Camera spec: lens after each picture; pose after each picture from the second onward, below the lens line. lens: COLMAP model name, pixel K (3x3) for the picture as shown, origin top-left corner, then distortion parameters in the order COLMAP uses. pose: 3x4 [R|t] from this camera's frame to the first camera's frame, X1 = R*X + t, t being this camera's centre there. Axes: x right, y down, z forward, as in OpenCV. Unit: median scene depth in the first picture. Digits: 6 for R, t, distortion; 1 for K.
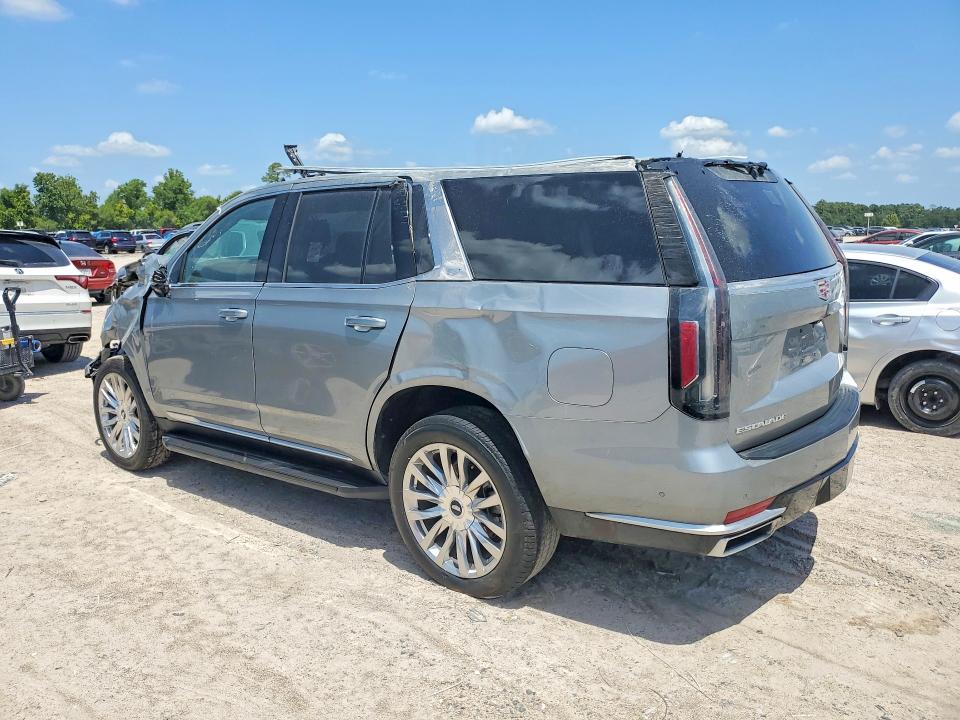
lens RADIAL K [[864.9, 0, 480.0], [0, 864.9, 360.0], [0, 0, 1]] dist [0.047563, 0.006838]
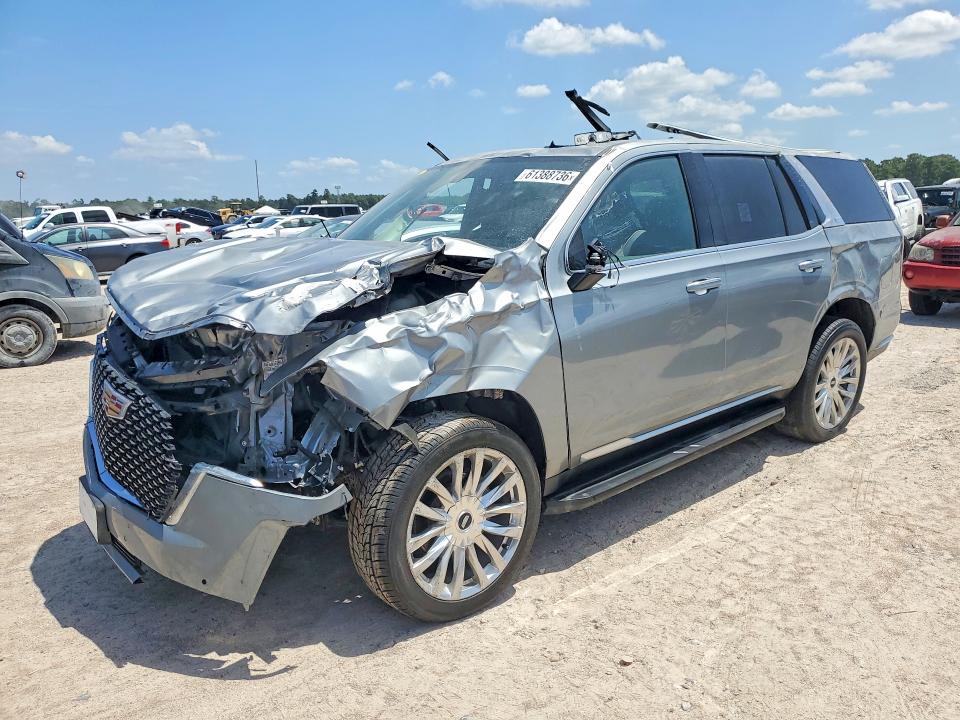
lens RADIAL K [[774.5, 0, 480.0], [0, 774.5, 360.0], [0, 0, 1]] dist [0.007011, 0.004315]
pose [[0.080921, -0.123132, 0.989086, -1.033452], [0.212919, 0.971569, 0.103532, -0.097377], [-0.973713, 0.202217, 0.104838, 1.076379]]
